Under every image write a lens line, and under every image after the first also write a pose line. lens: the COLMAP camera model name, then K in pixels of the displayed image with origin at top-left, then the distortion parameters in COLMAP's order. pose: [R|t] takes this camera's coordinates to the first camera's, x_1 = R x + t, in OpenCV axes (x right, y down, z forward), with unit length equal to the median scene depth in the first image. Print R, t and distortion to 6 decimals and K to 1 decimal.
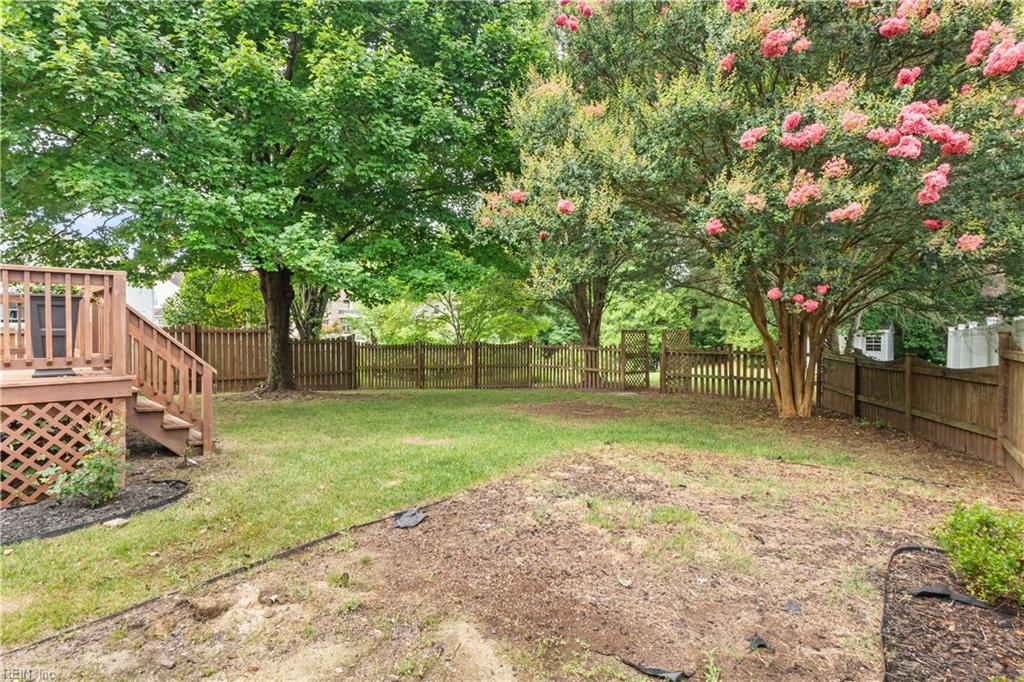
lens RADIAL K [[561.0, 0, 512.1], [0, 561.0, 340.9], [0, 0, 1]] dist [-0.001348, -0.000141]
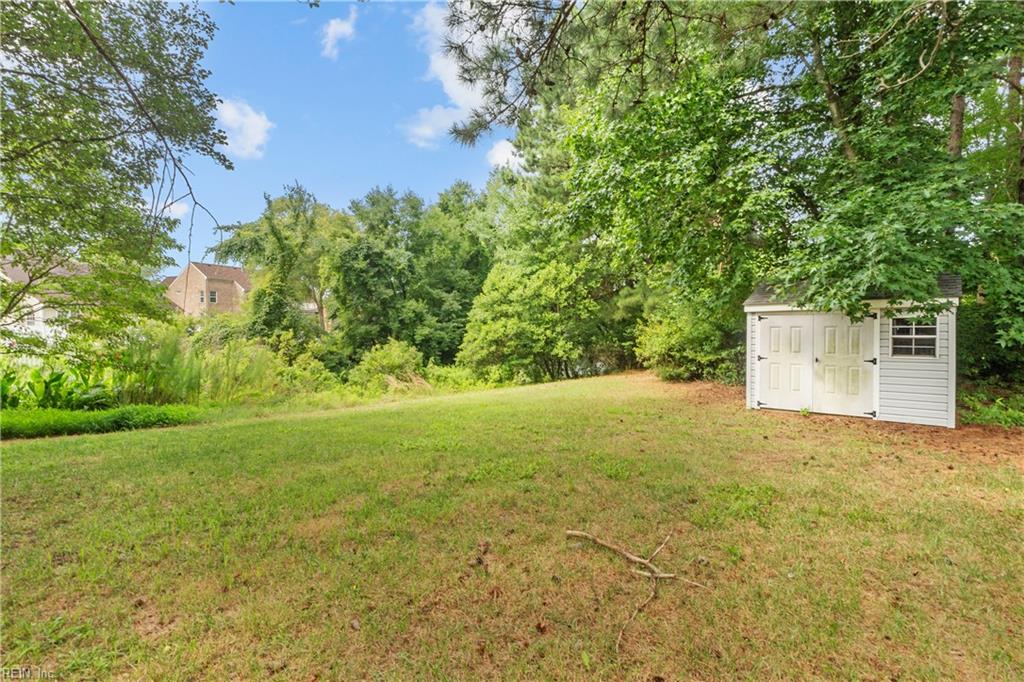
lens RADIAL K [[484.2, 0, 511.3], [0, 484.2, 337.1], [0, 0, 1]] dist [-0.006087, 0.000200]
pose [[0.998006, -0.003548, -0.063026, 0.255312], [0.003433, 0.999992, -0.001931, 0.003306], [0.063032, 0.001711, 0.998010, 0.425780]]
